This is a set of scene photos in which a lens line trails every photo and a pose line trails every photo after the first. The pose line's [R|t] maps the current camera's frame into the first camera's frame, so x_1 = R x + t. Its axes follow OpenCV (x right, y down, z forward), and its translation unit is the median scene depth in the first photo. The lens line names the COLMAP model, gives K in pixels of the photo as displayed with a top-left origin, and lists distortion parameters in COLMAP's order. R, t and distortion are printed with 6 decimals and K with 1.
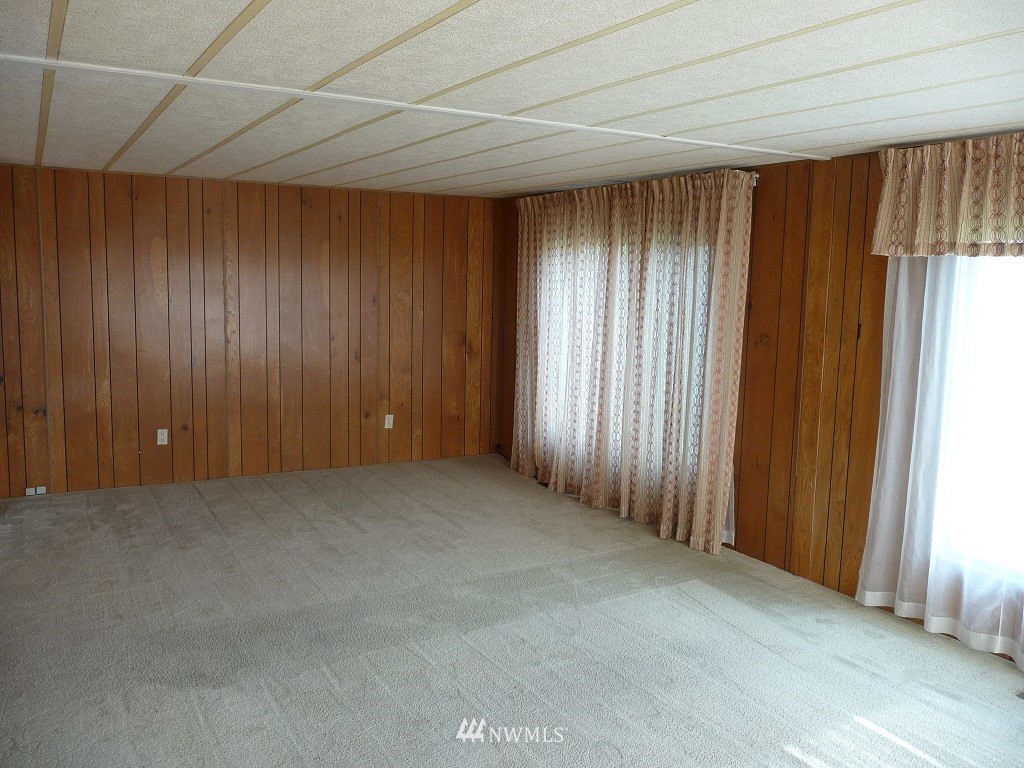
lens RADIAL K [[853.7, 0, 513.8], [0, 853.7, 381.8], [0, 0, 1]] dist [-0.037321, 0.014561]
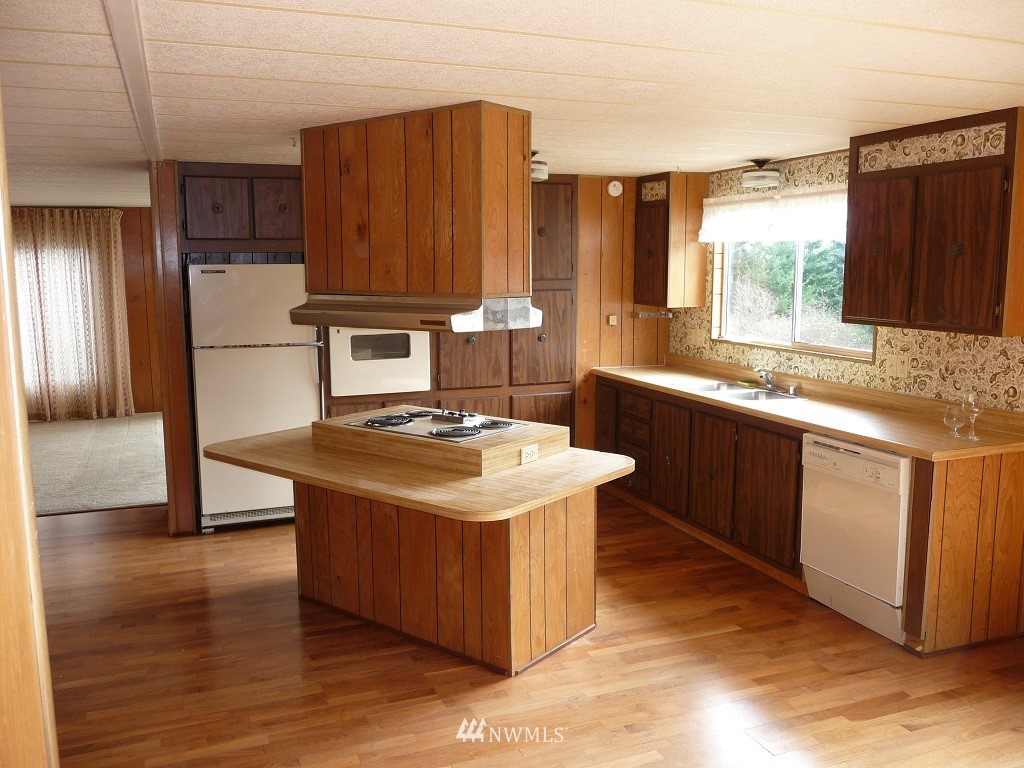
lens RADIAL K [[853.7, 0, 511.0], [0, 853.7, 384.4], [0, 0, 1]] dist [-0.037321, 0.014561]
pose [[0.148057, -0.169693, 0.974312, -0.903220], [0.136075, 0.979295, 0.149883, -0.017782], [-0.979573, 0.110389, 0.168083, -0.081295]]
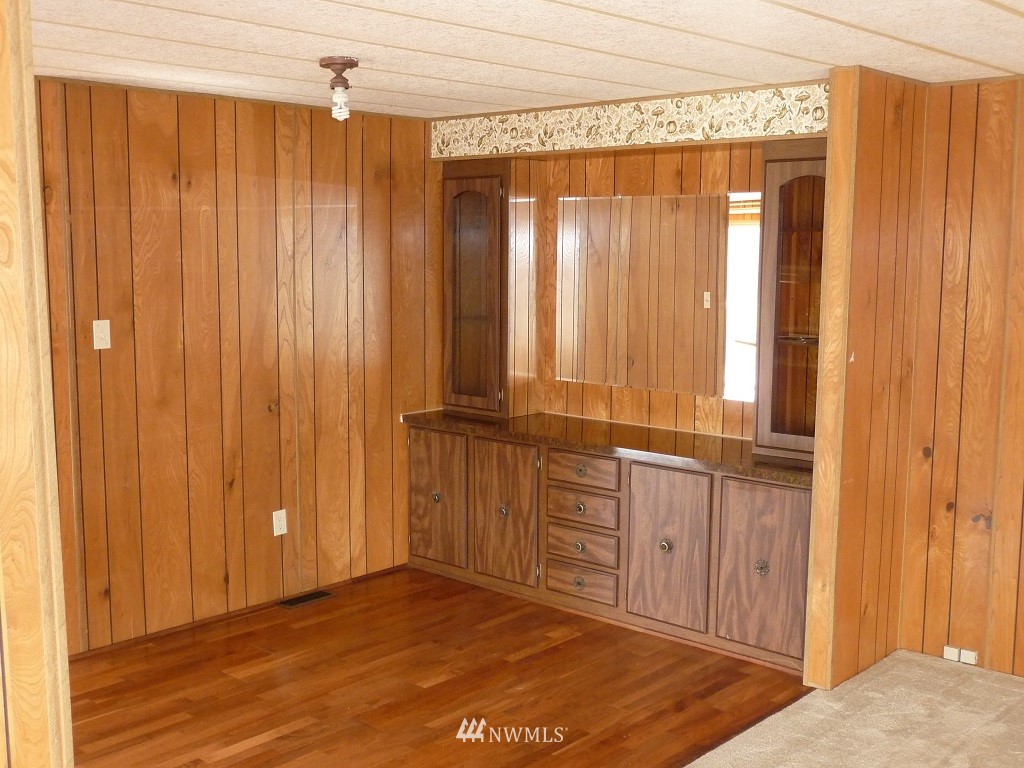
lens RADIAL K [[1146.7, 0, 508.5], [0, 1146.7, 386.3], [0, 0, 1]] dist [-0.004369, 0.000000]
pose [[0.310387, 0.094910, -0.945860, 0.050558], [-0.116168, 0.991333, 0.061351, -0.061940], [0.943485, 0.090836, 0.318722, 0.455552]]
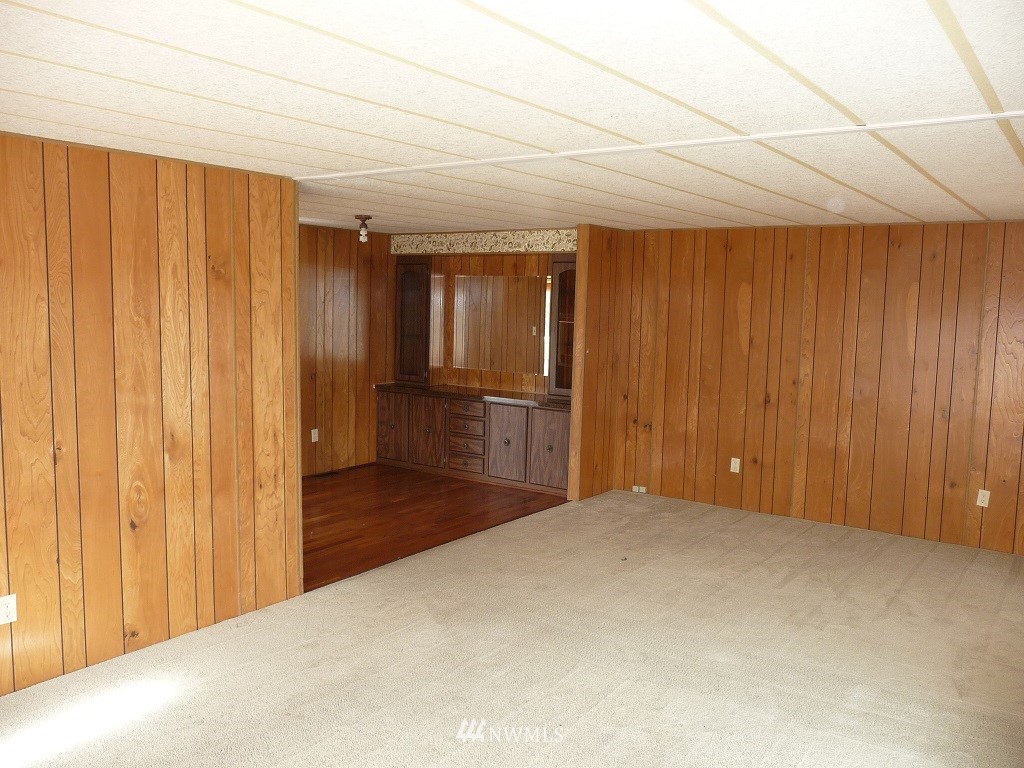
lens RADIAL K [[853.7, 0, 509.8], [0, 853.7, 391.1], [0, 0, 1]] dist [-0.037321, 0.014561]
pose [[0.421809, 0.080257, -0.903126, 0.477762], [-0.128279, 0.991338, 0.028183, -0.024947], [0.897564, 0.103964, 0.428451, 0.278615]]
